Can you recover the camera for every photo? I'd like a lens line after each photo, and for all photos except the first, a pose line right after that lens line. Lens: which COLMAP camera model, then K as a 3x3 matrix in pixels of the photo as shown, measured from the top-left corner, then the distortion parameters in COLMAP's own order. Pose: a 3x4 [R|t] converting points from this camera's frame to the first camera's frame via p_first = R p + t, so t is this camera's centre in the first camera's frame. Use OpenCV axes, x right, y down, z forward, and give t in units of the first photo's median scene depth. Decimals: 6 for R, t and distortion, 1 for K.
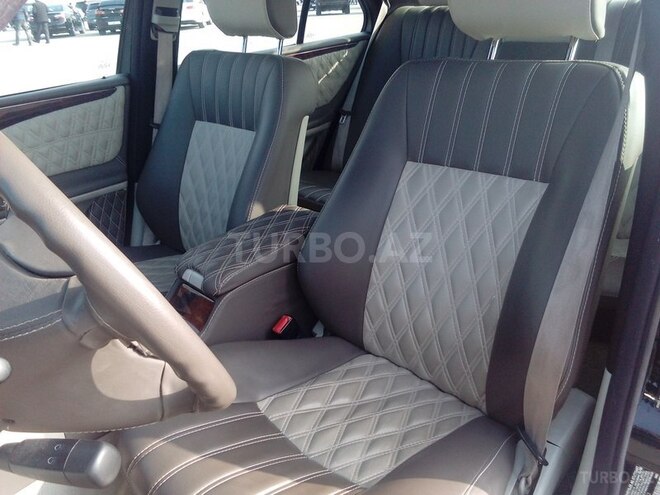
lens RADIAL K [[554.8, 0, 332.3], [0, 554.8, 254.0], [0, 0, 1]] dist [0.068347, -0.167778]
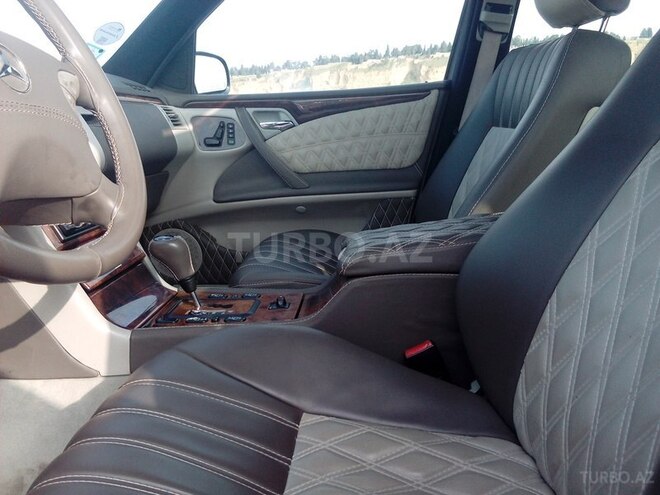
lens RADIAL K [[554.8, 0, 340.3], [0, 554.8, 257.9], [0, 0, 1]] dist [0.068347, -0.167778]
pose [[0.678814, 0.206288, -0.704739, 0.306777], [-0.327153, 0.944177, -0.038742, 0.073547], [0.657406, 0.256856, 0.708408, 0.388890]]
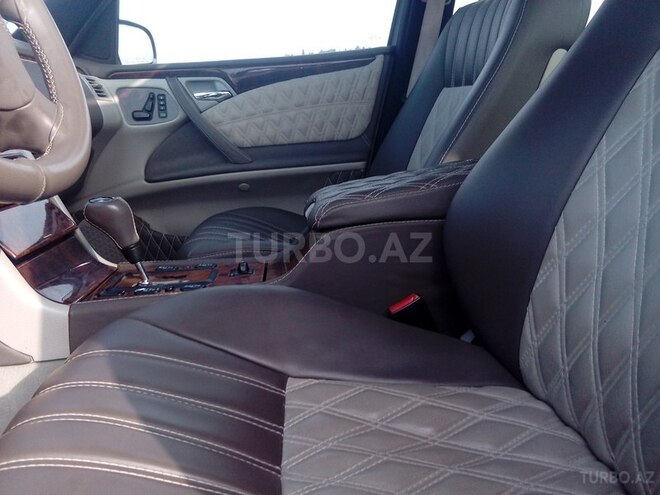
lens RADIAL K [[554.8, 0, 342.1], [0, 554.8, 254.7], [0, 0, 1]] dist [0.068347, -0.167778]
pose [[0.778232, 0.156289, -0.608217, 0.228782], [-0.266040, 0.959379, -0.093882, 0.146207], [0.568838, 0.234873, 0.788199, 0.422505]]
